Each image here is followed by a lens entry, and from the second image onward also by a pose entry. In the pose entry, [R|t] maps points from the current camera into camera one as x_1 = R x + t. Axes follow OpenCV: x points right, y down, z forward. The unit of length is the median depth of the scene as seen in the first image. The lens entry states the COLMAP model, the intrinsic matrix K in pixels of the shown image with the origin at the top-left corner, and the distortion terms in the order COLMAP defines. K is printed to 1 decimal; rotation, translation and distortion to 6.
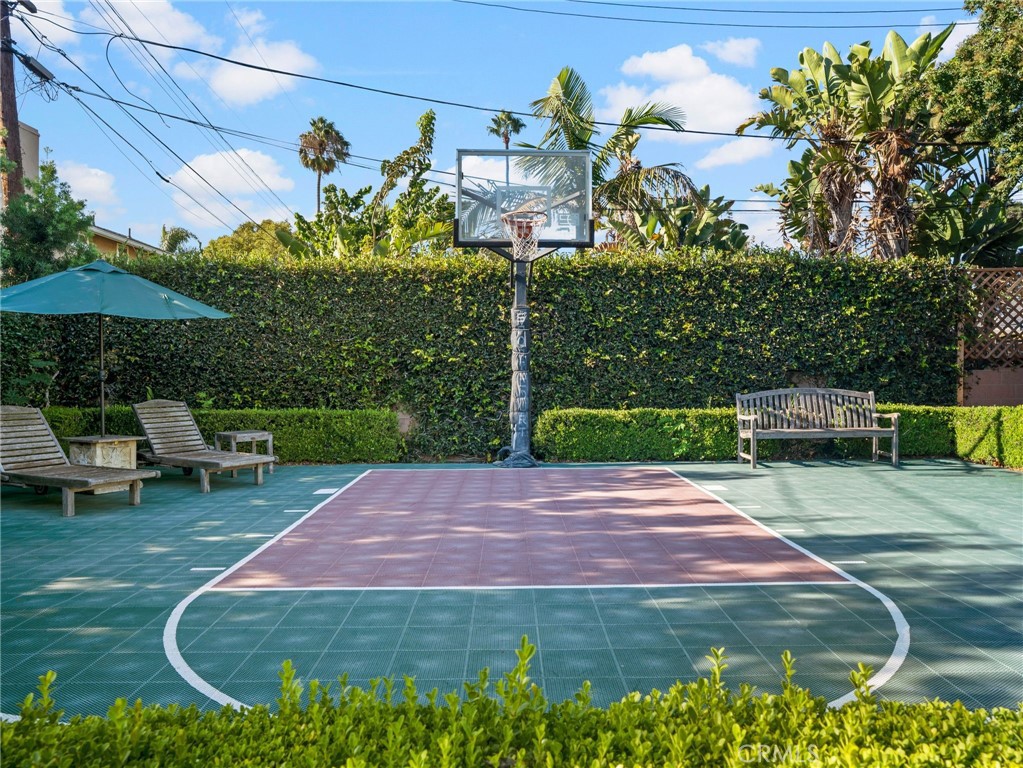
lens RADIAL K [[560.3, 0, 511.5], [0, 560.3, 384.0], [0, 0, 1]] dist [-0.004702, -0.000585]
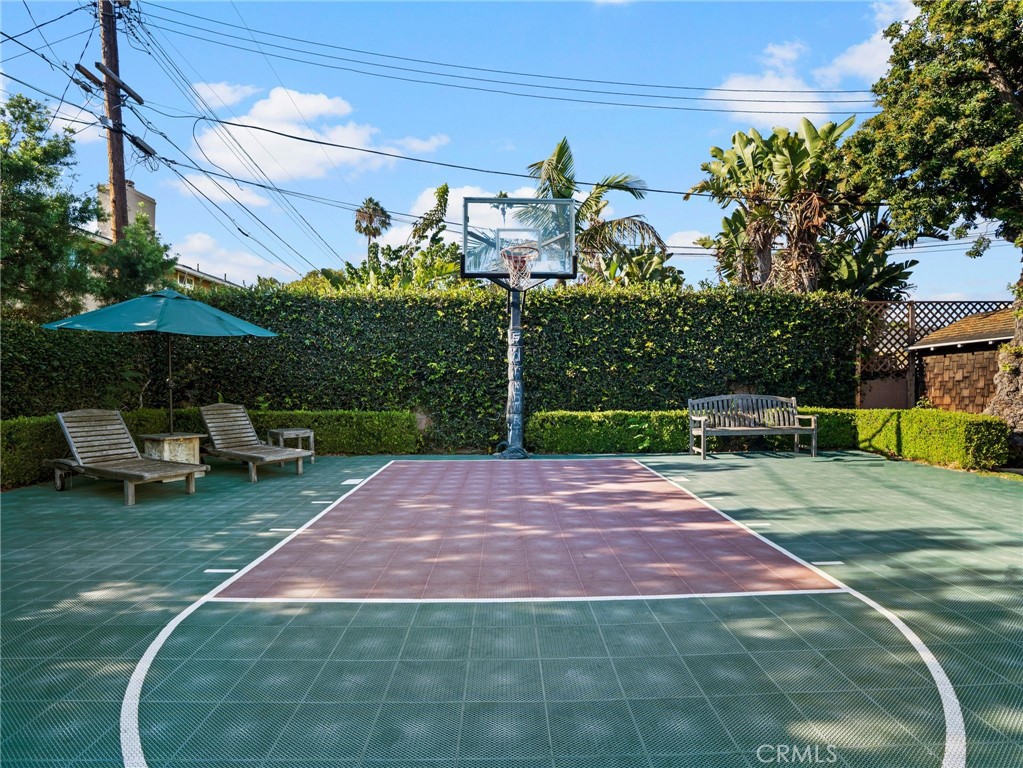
lens RADIAL K [[532.7, 0, 513.8], [0, 532.7, 384.4], [0, 0, 1]] dist [-0.070485, 0.031292]
pose [[0.999980, 0.001996, 0.005967, 0.005814], [-0.001880, 0.999812, -0.019302, 0.008402], [-0.006004, 0.019291, 0.999796, -0.176971]]
